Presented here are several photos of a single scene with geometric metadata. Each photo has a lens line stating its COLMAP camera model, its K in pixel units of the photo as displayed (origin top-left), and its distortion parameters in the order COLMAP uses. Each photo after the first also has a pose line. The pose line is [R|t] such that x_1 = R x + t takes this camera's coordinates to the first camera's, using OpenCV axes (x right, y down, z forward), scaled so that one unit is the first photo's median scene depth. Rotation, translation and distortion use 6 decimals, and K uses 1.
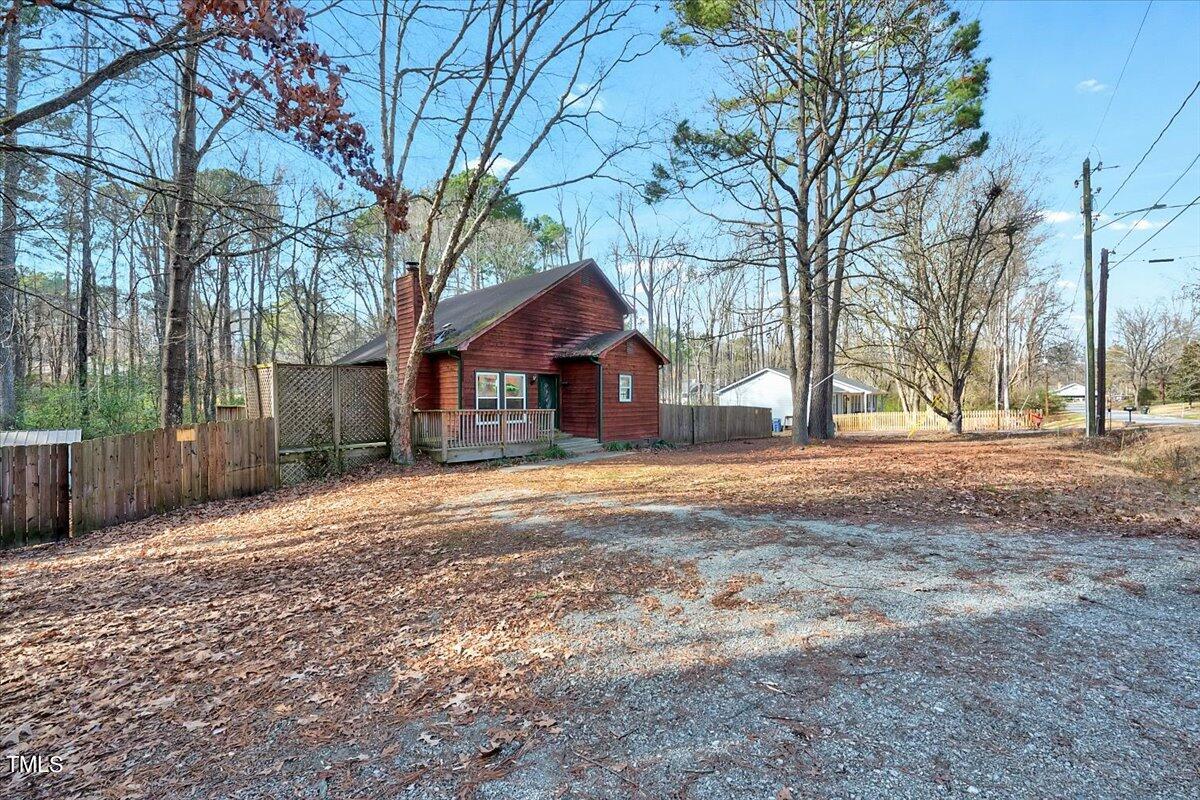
lens RADIAL K [[480.1, 0, 600.9], [0, 480.1, 396.1], [0, 0, 1]] dist [-0.009468, -0.000199]
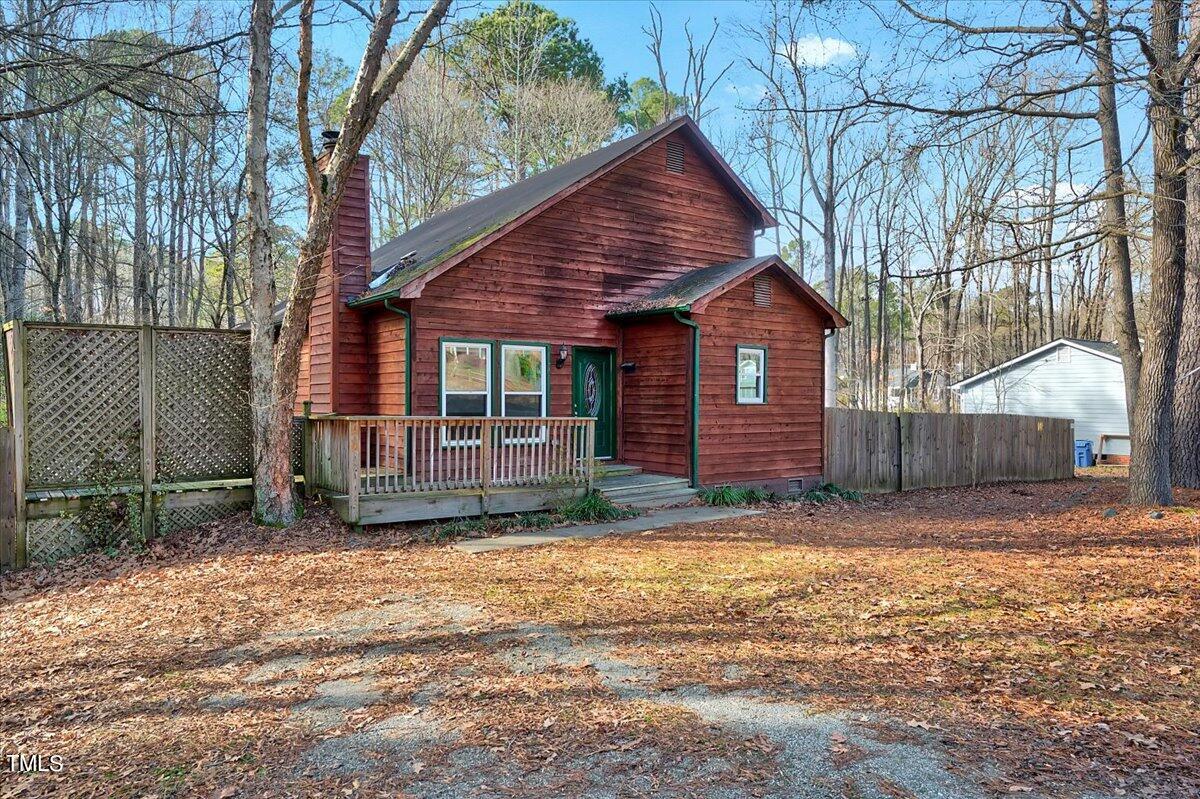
lens RADIAL K [[799.8, 0, 600.0], [0, 799.8, 399.5], [0, 0, 1]] dist [0.009362, 0.000588]
pose [[0.983162, 0.009223, -0.182504, 0.052243], [-0.007635, 0.999927, 0.009399, 0.001385], [0.182577, -0.007847, 0.983160, 0.183749]]
